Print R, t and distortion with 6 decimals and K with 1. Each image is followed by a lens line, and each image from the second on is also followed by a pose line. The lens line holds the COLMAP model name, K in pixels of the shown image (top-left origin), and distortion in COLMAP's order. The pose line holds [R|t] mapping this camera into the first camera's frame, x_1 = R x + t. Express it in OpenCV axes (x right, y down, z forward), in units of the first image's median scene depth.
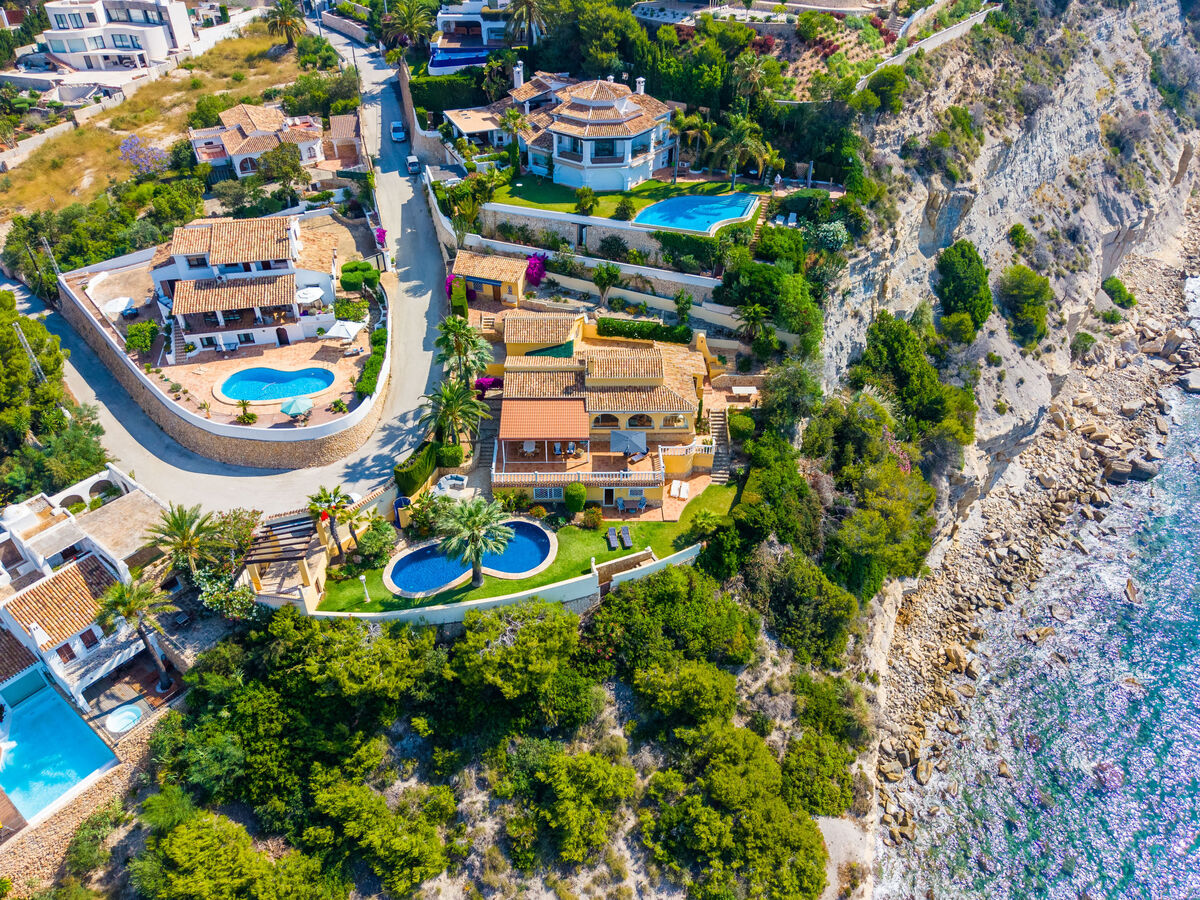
lens RADIAL K [[825.0, 0, 600.0], [0, 825.0, 450.0], [0, 0, 1]] dist [-0.007483, -0.000477]
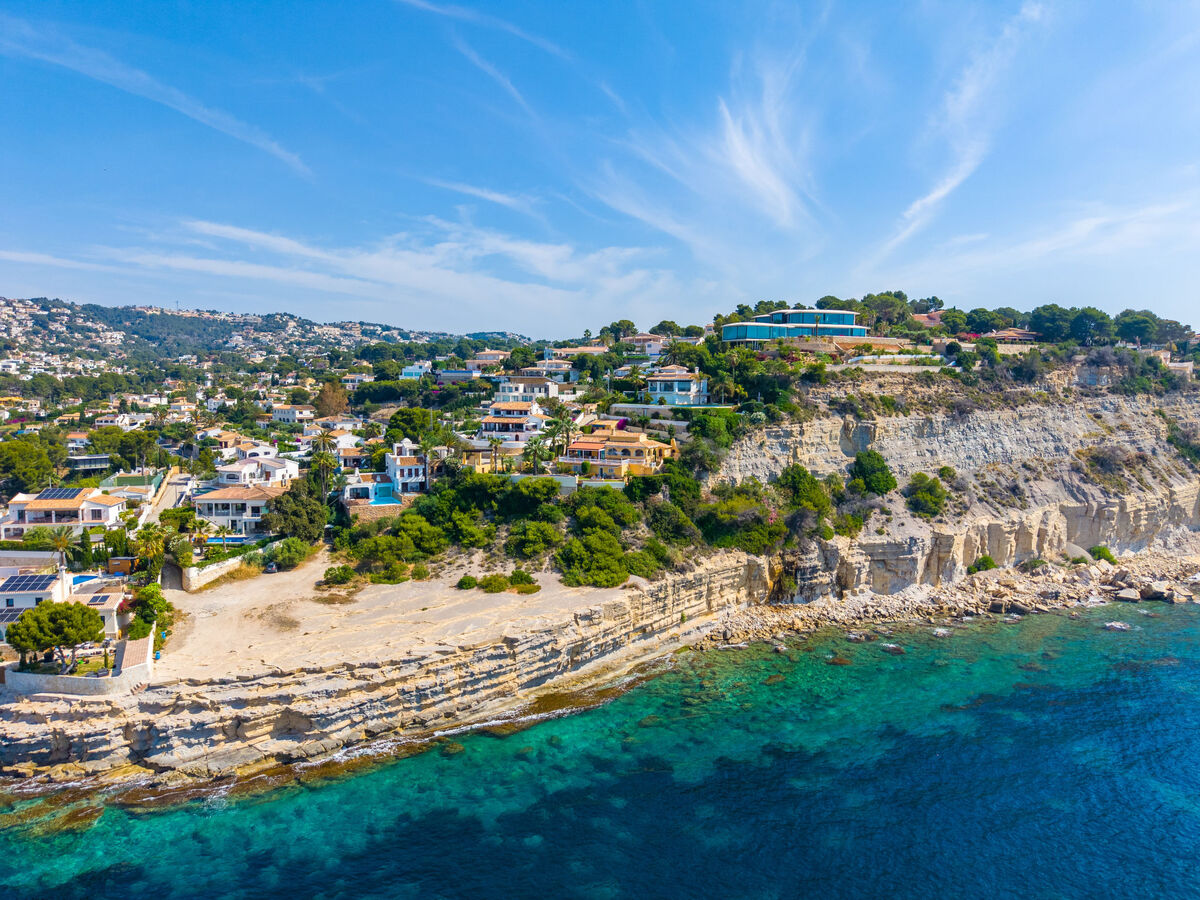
lens RADIAL K [[825.0, 0, 600.0], [0, 825.0, 450.0], [0, 0, 1]] dist [-0.007483, -0.000477]
pose [[0.888981, 0.027980, -0.457088, 0.936416], [-0.279105, 0.824429, -0.492359, 1.008370], [0.363060, 0.565274, 0.740711, -0.691175]]
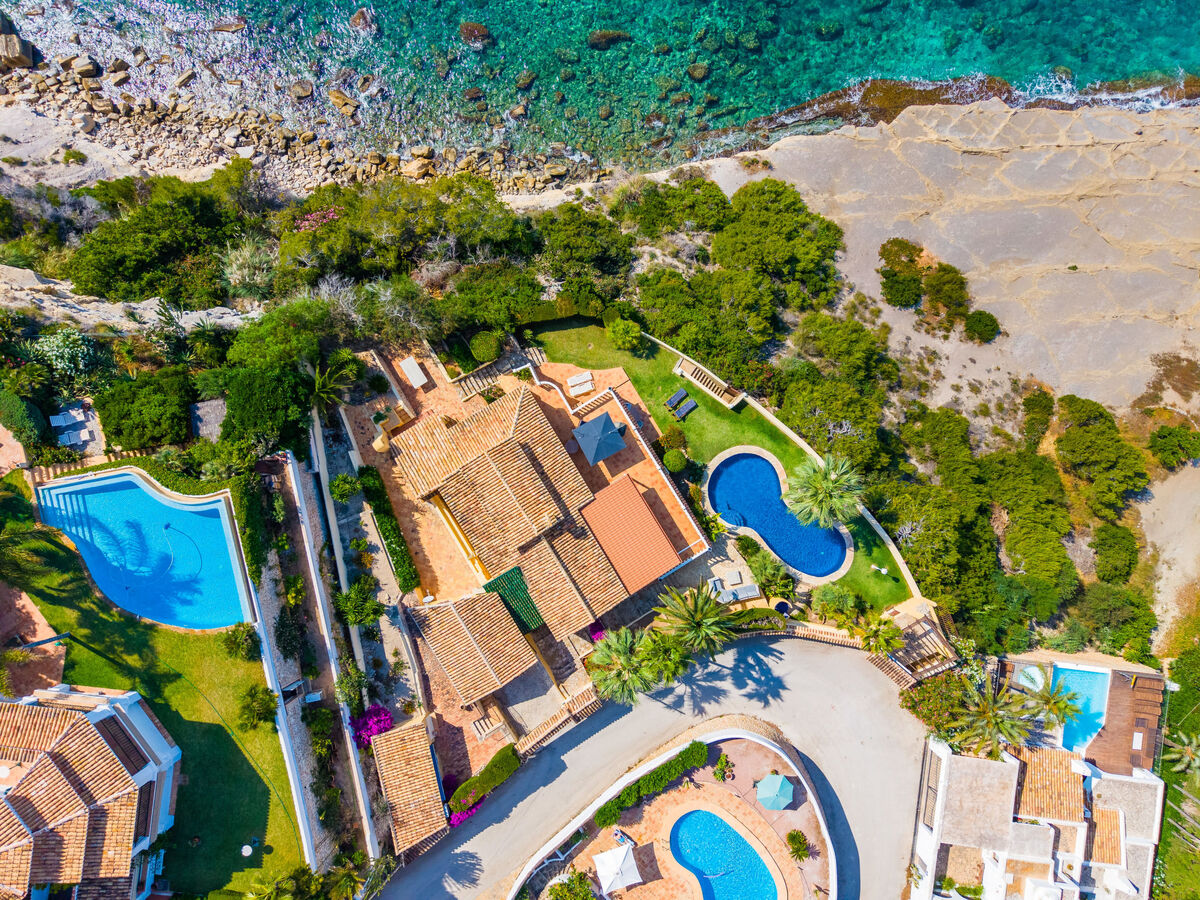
lens RADIAL K [[825.0, 0, 600.0], [0, 825.0, 450.0], [0, 0, 1]] dist [-0.007483, -0.000477]
pose [[-0.502549, -0.864548, 0.001452, 0.018591], [0.515212, -0.298135, 0.803537, -0.601947], [-0.694263, 0.404565, 0.595253, 0.407611]]
